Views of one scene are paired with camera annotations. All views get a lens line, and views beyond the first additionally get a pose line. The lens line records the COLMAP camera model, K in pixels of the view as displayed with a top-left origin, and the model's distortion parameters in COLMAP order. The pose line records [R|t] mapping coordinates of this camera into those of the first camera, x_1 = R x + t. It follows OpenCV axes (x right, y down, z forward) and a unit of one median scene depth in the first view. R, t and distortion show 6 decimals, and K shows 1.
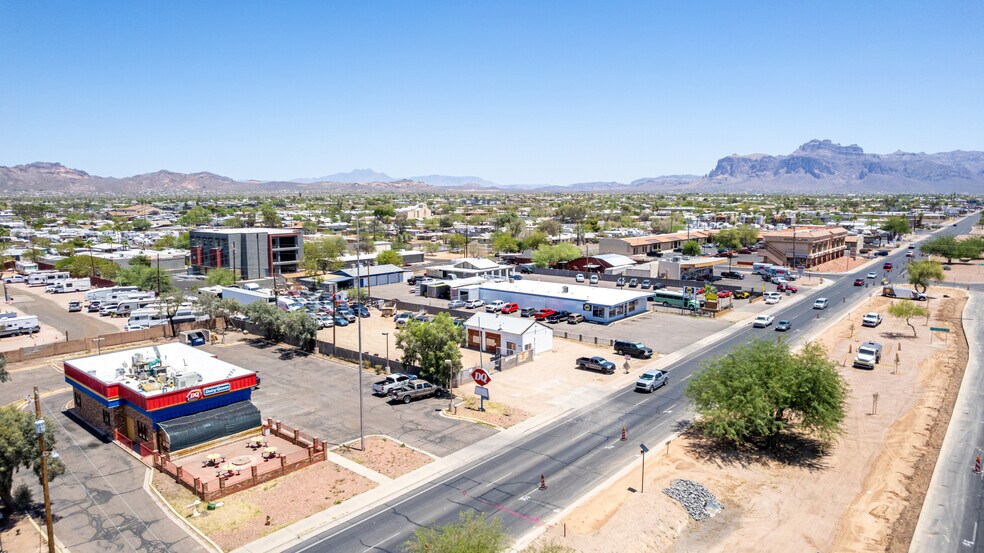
lens RADIAL K [[630.9, 0, 495.0], [0, 630.9, 277.8], [0, 0, 1]] dist [-0.072969, 0.066939]
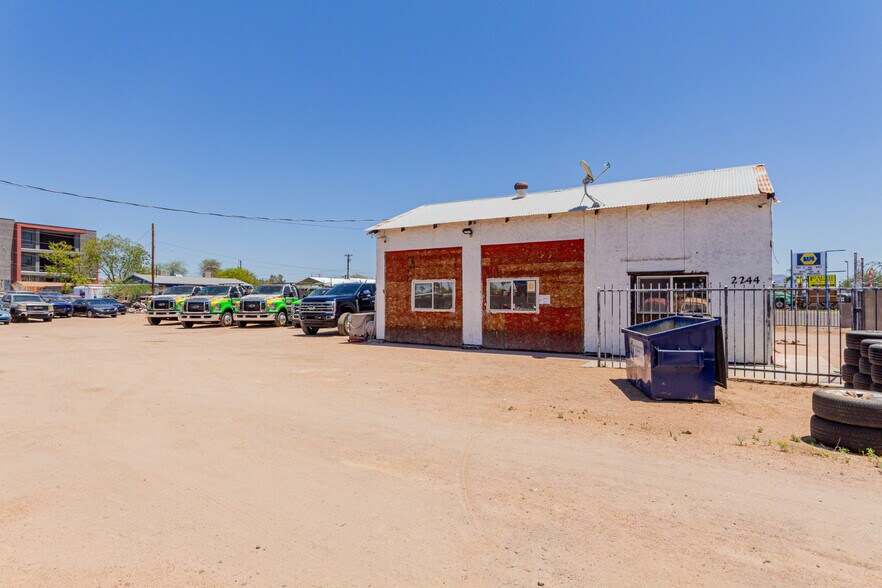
lens RADIAL K [[473.2, 0, 442.5], [0, 473.2, 299.1], [0, 0, 1]] dist [0.003947, 0.000739]
pose [[0.986853, 0.006540, 0.161490, -0.015907], [0.015127, 0.991057, -0.132577, 0.037756], [-0.160913, 0.133277, 0.977929, 0.266826]]
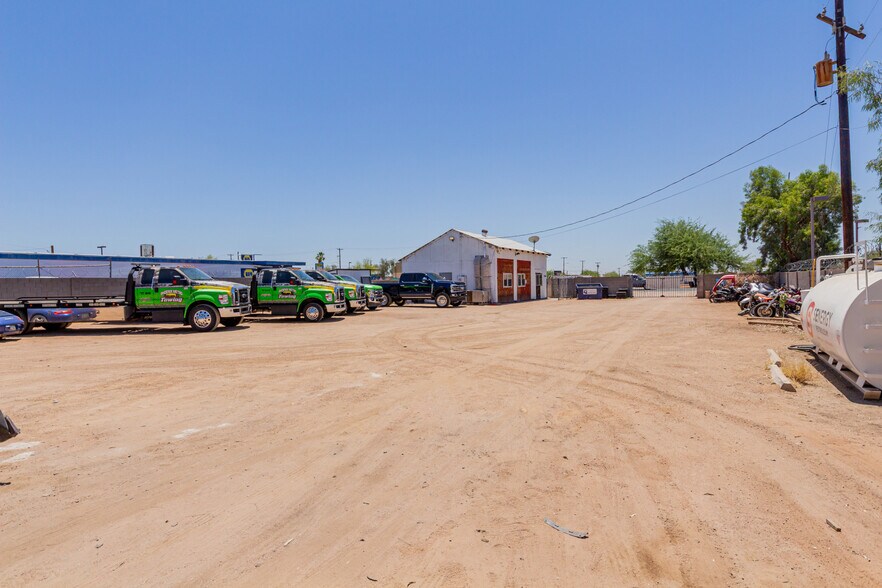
lens RADIAL K [[584.2, 0, 442.4], [0, 584.2, 292.8], [0, 0, 1]] dist [0.003063, -0.001032]
pose [[-0.215021, -0.002690, 0.976606, -0.137440], [0.150219, 0.988004, 0.035795, 0.026624], [-0.964987, 0.154402, -0.212038, 0.358712]]
